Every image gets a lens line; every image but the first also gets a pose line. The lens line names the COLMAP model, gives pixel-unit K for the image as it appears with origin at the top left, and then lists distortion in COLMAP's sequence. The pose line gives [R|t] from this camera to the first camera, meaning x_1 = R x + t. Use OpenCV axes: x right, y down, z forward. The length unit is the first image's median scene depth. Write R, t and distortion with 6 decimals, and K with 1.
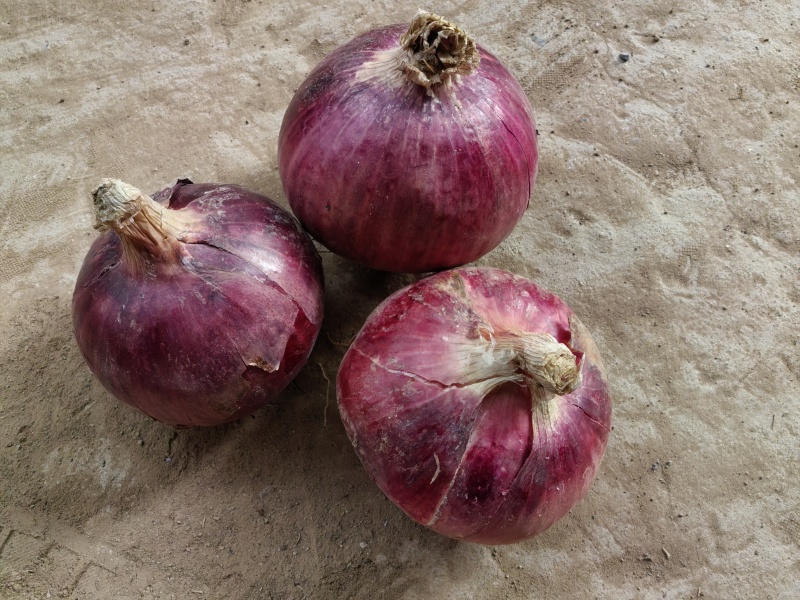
lens RADIAL K [[646.9, 0, 384.6], [0, 646.9, 299.3], [0, 0, 1]] dist [0.026560, -0.086399]
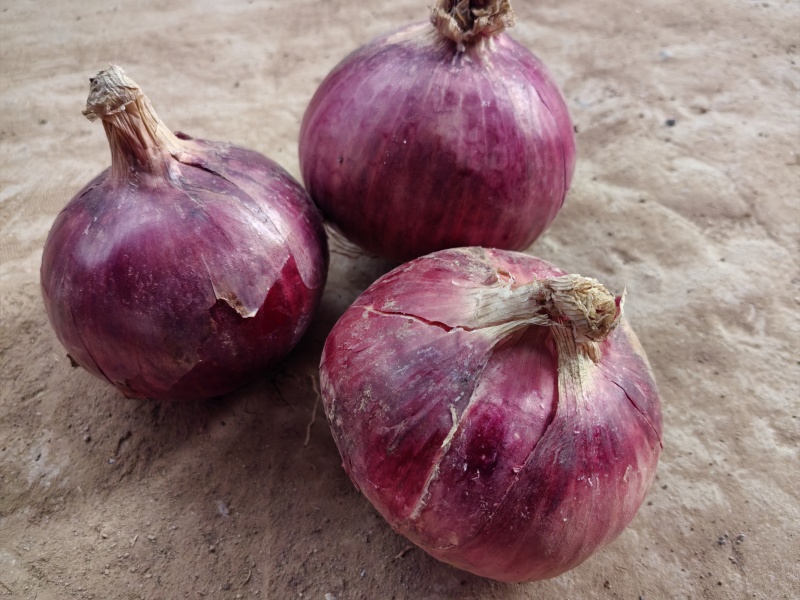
lens RADIAL K [[646.9, 0, 384.6], [0, 646.9, 299.3], [0, 0, 1]] dist [0.026560, -0.086399]
pose [[0.991909, 0.095348, -0.083822, 0.060419], [-0.117313, 0.940778, -0.318079, 0.283496], [0.048530, 0.325339, 0.944351, 0.176265]]
